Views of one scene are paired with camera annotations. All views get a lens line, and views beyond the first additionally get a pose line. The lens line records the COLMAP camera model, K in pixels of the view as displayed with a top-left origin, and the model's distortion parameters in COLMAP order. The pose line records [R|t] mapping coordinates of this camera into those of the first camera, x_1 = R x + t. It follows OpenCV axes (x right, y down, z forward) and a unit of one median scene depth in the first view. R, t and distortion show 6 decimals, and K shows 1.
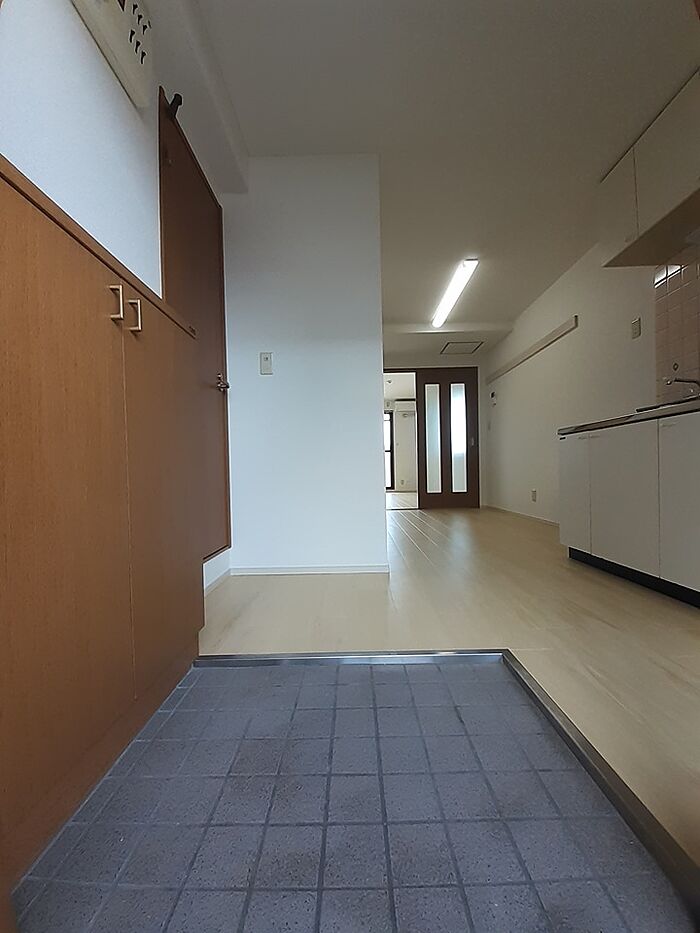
lens RADIAL K [[367.5, 0, 354.5], [0, 367.5, 479.0], [0, 0, 1]] dist [0.002383, -0.010409]
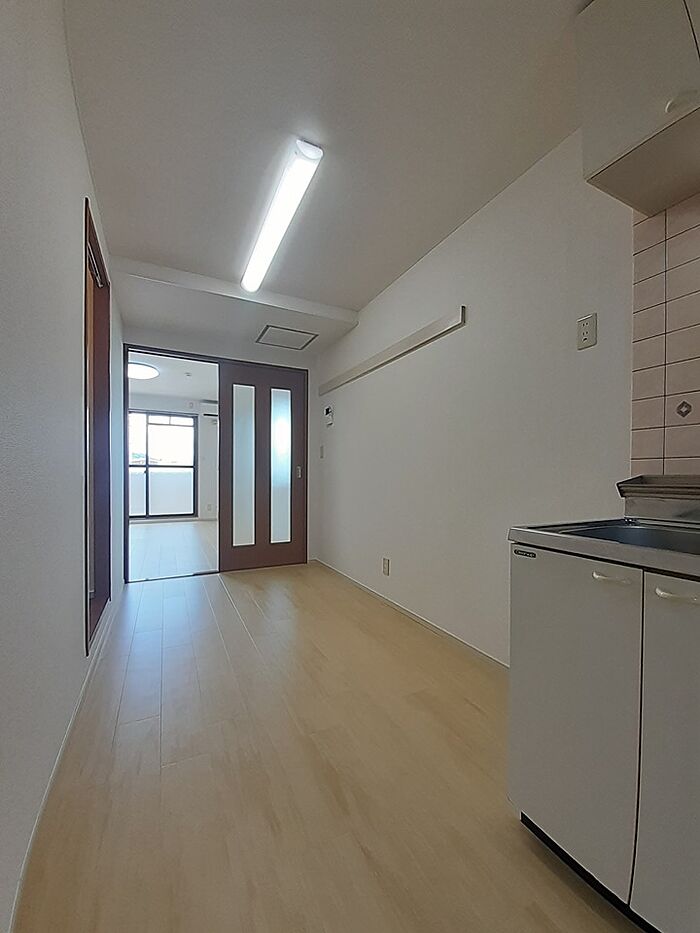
lens RADIAL K [[367.5, 0, 354.5], [0, 367.5, 479.0], [0, 0, 1]] dist [0.002383, -0.010409]
pose [[0.890858, 0.022941, 0.453703, 0.090676], [-0.017219, 0.999712, -0.016741, -0.078767], [-0.453956, 0.007102, 0.890996, 0.310425]]
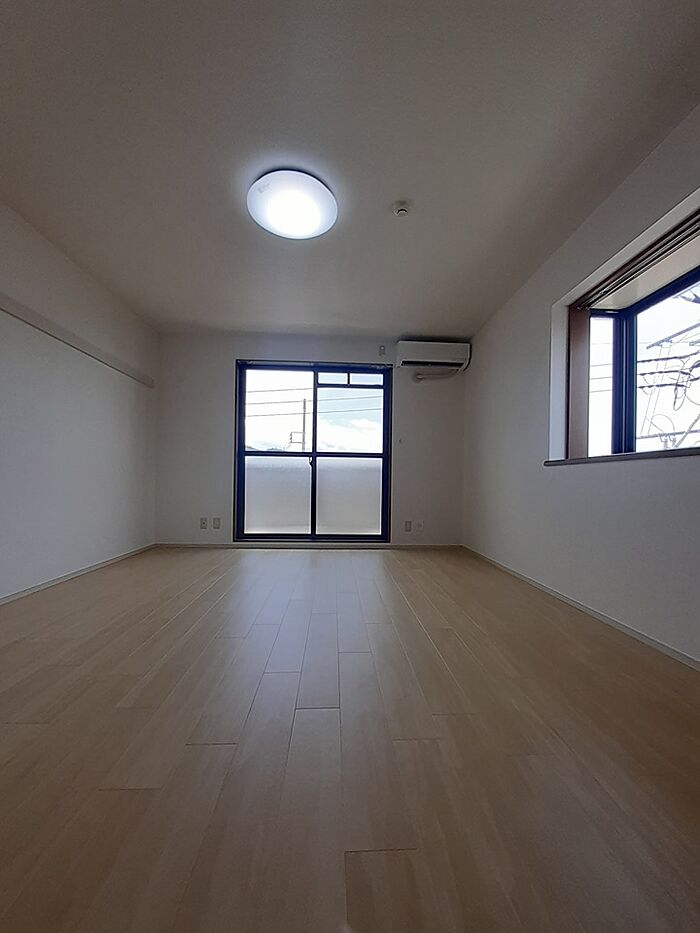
lens RADIAL K [[367.5, 0, 354.5], [0, 367.5, 479.0], [0, 0, 1]] dist [0.002383, -0.010409]
pose [[0.997378, 0.036634, 0.062415, 0.064369], [-0.034971, 0.999009, -0.027524, -0.061539], [-0.063361, 0.025269, 0.997671, 1.006350]]
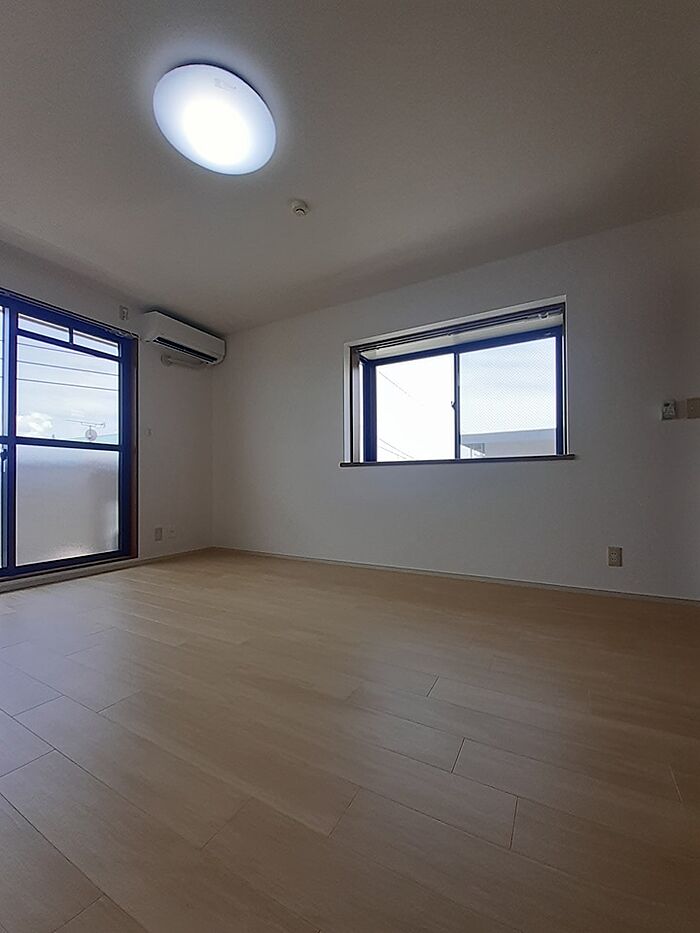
lens RADIAL K [[367.5, 0, 354.5], [0, 367.5, 479.0], [0, 0, 1]] dist [0.002383, -0.010409]
pose [[0.479747, 0.025759, 0.877029, -0.185383], [0.010298, 0.999335, -0.034984, -0.058706], [-0.877347, 0.025816, 0.479162, 1.157977]]
